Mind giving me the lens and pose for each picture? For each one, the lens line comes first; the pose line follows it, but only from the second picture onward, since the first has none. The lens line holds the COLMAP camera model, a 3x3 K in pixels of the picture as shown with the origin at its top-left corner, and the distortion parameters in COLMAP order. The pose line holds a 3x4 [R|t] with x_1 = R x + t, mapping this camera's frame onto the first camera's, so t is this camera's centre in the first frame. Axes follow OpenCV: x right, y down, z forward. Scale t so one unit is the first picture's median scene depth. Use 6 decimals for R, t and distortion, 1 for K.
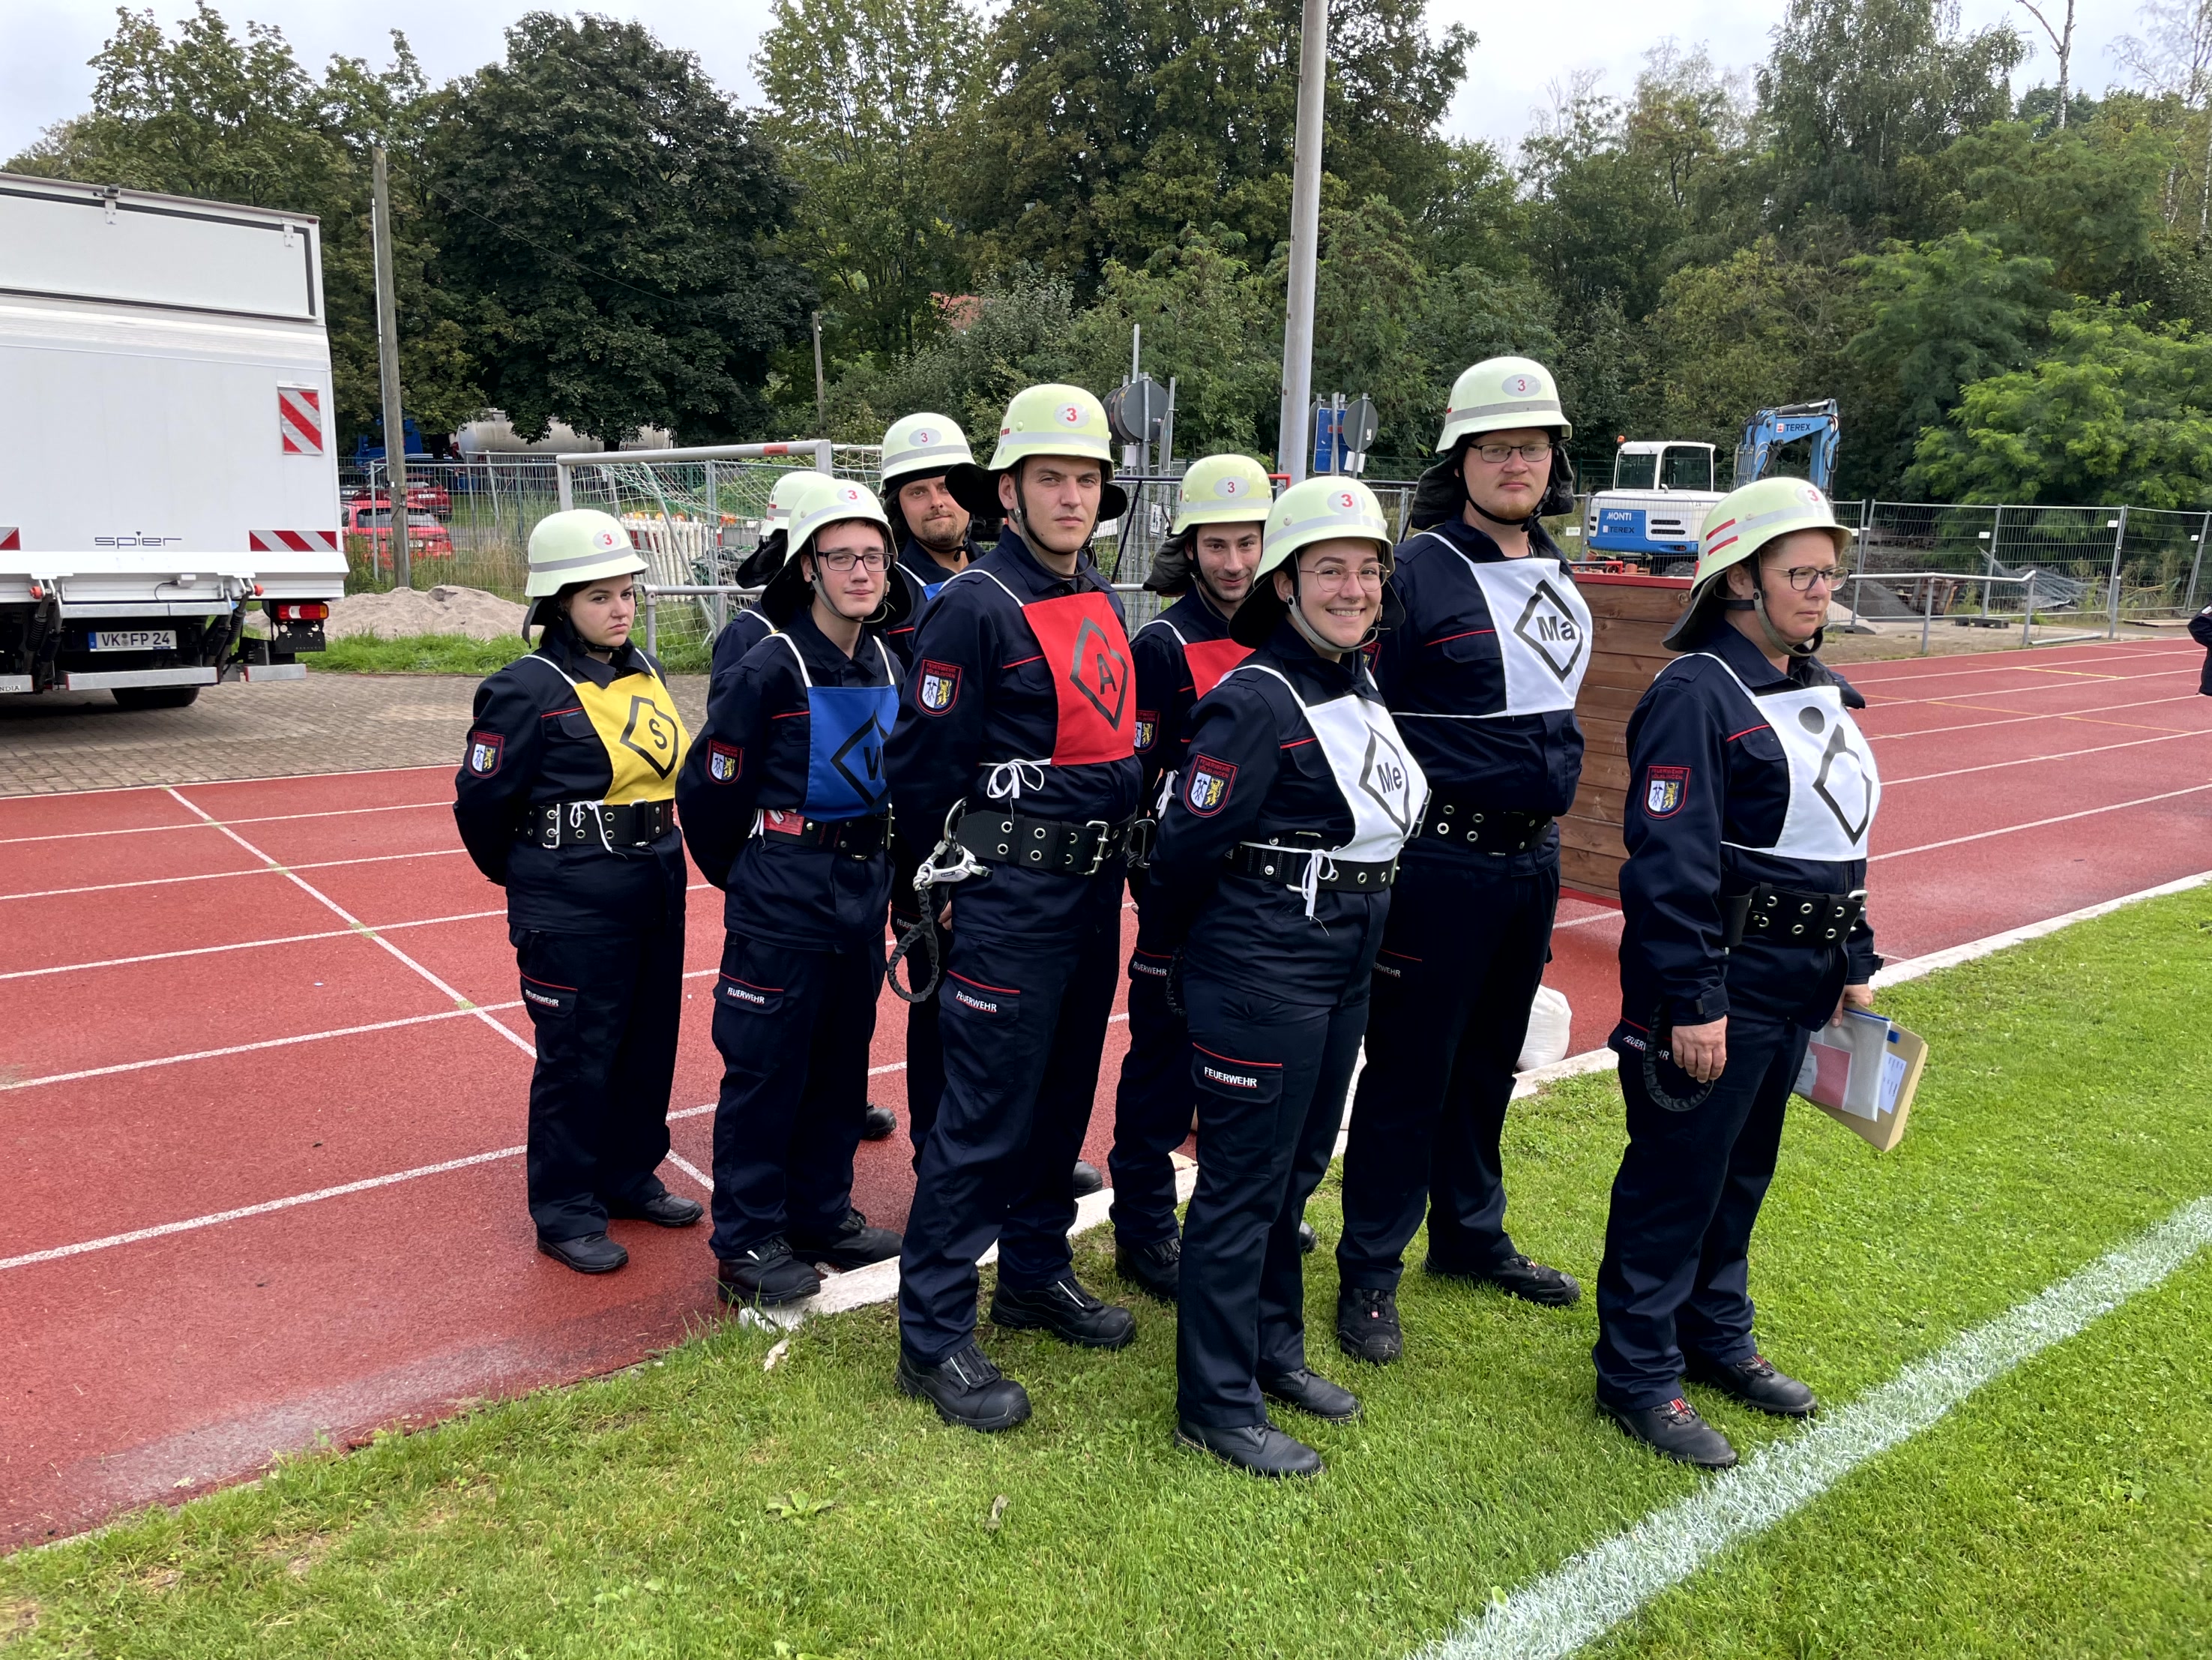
lens RADIAL K [[1681.4, 0, 1100.6], [0, 1681.4, 837.5], [0, 0, 1]] dist [-0.010602, -0.022692]
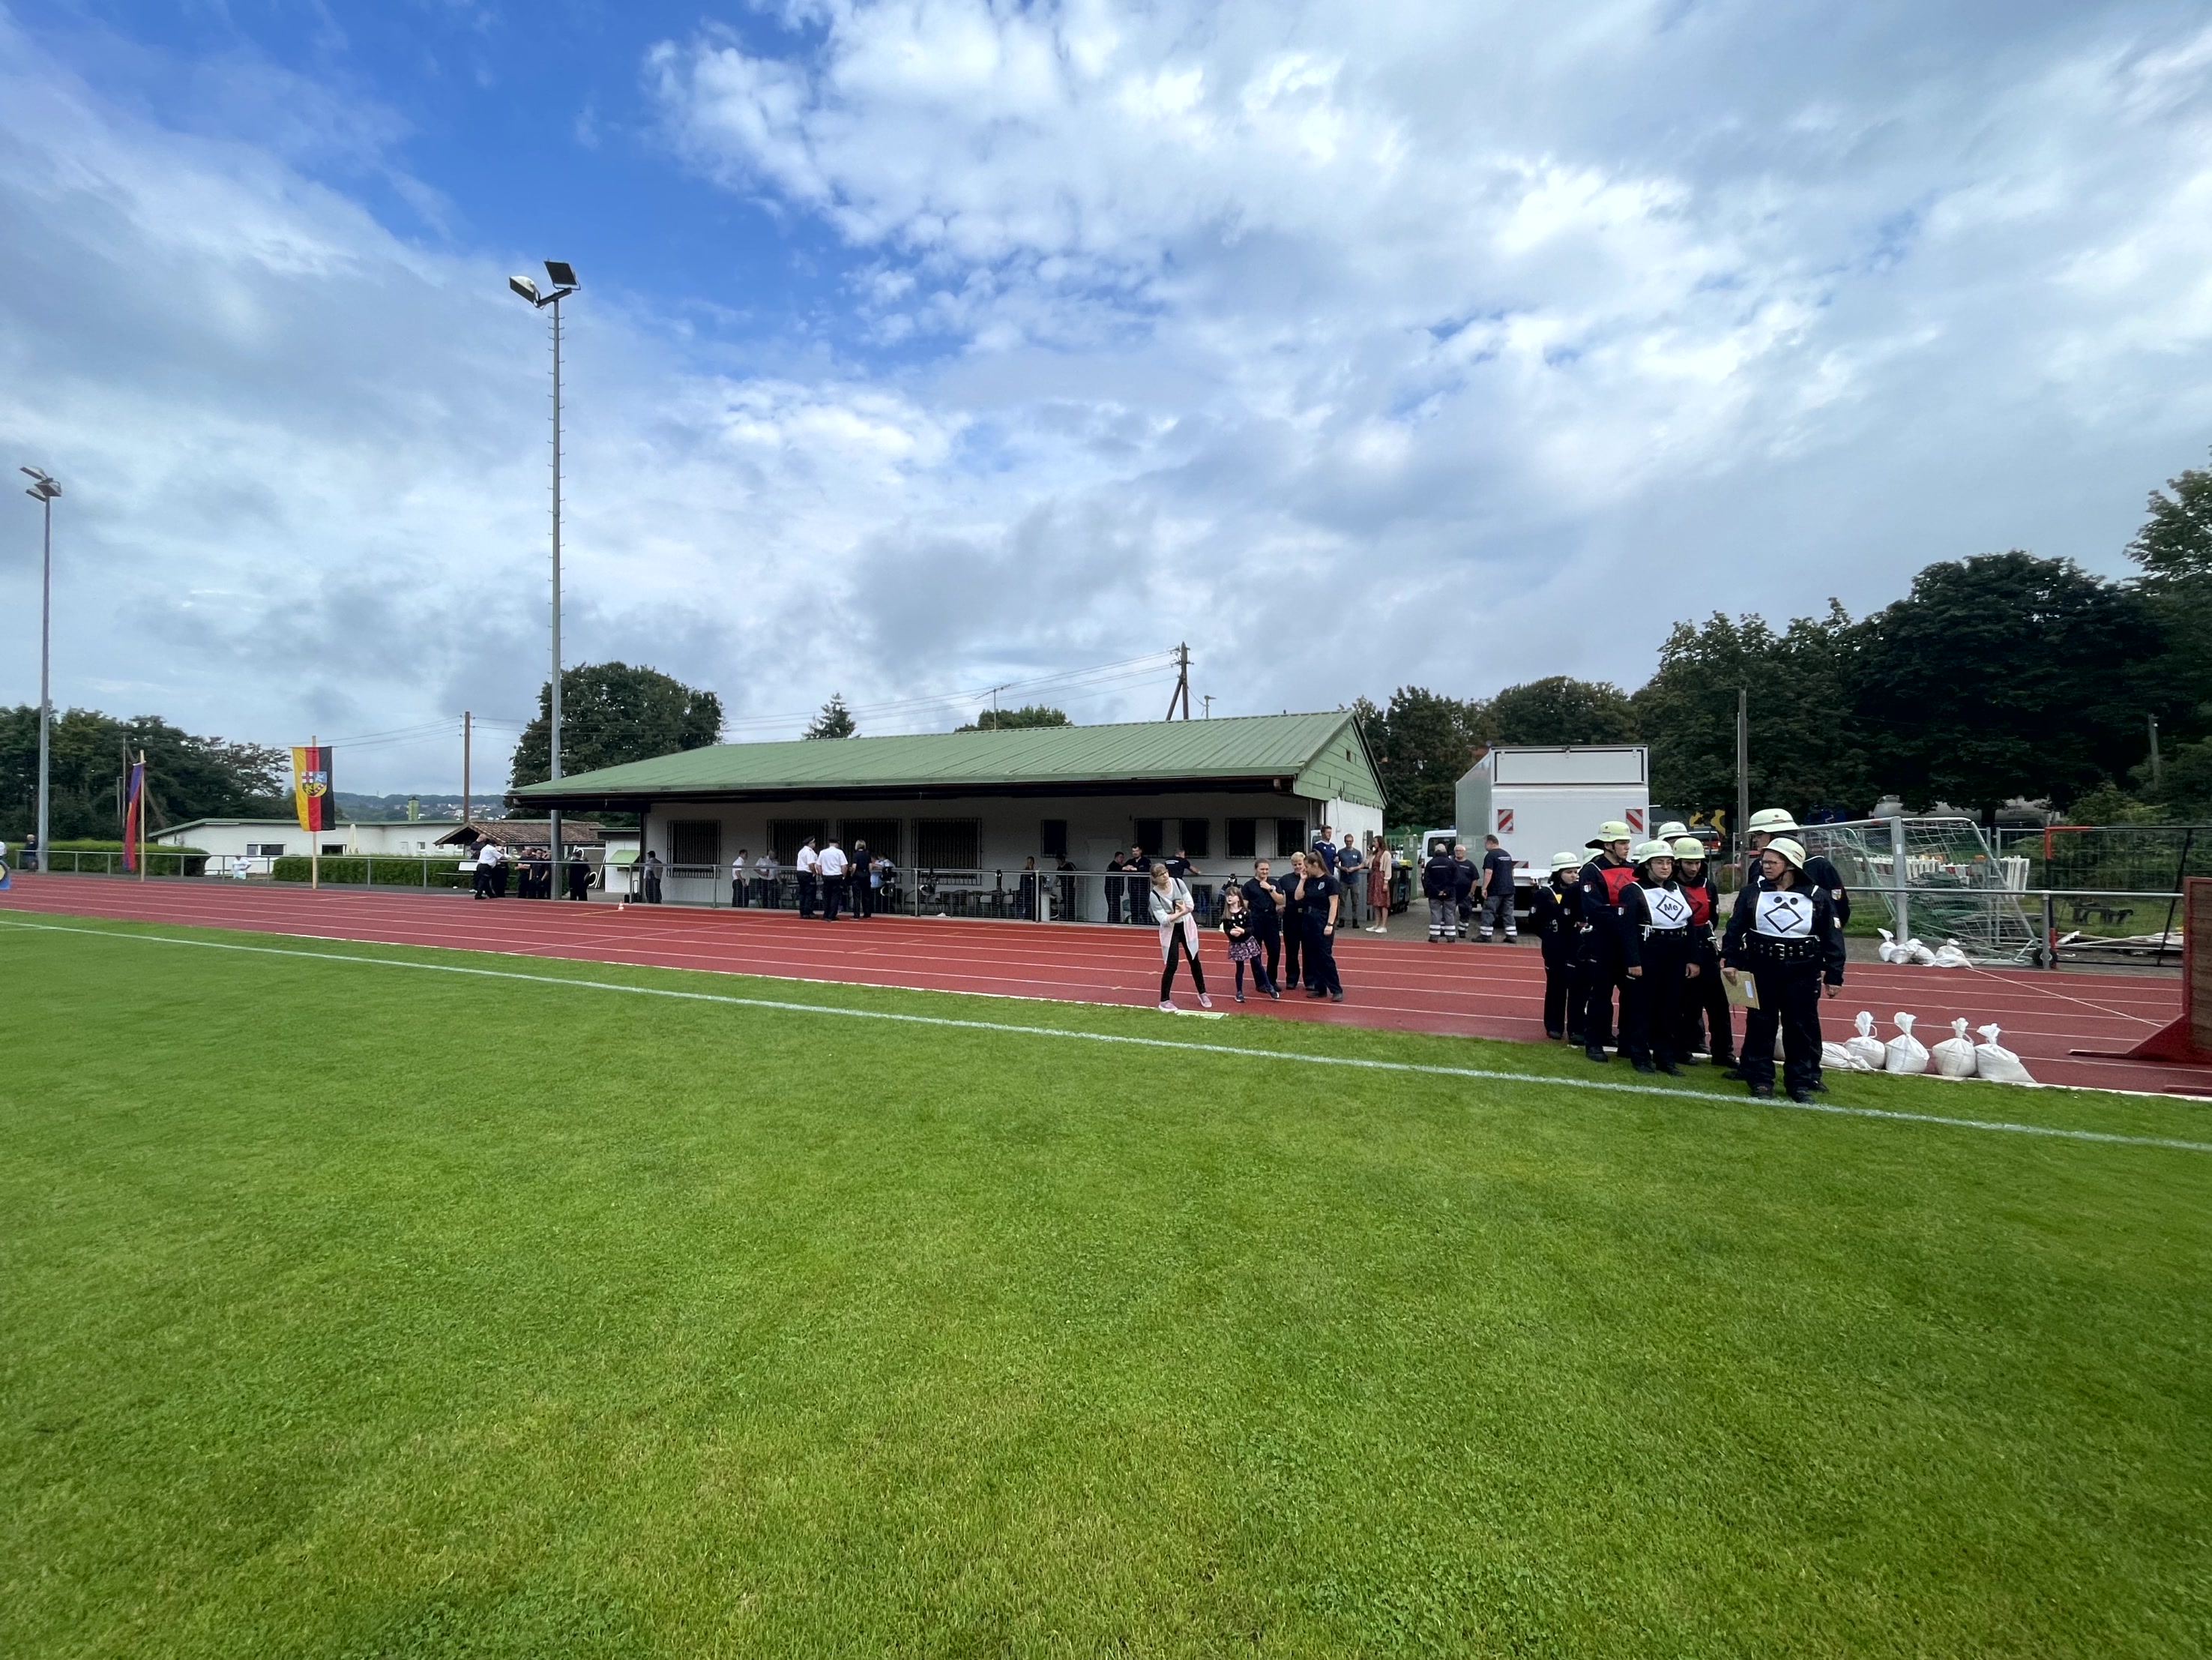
lens RADIAL K [[887.4, 0, 1099.2], [0, 887.4, 835.4], [0, 0, 1]] dist [0.000231, -0.000186]
pose [[0.437194, -0.034855, -0.898692, 0.094062], [-0.160885, 0.980100, -0.116279, 0.016524], [0.884860, 0.195423, 0.422886, -0.077313]]
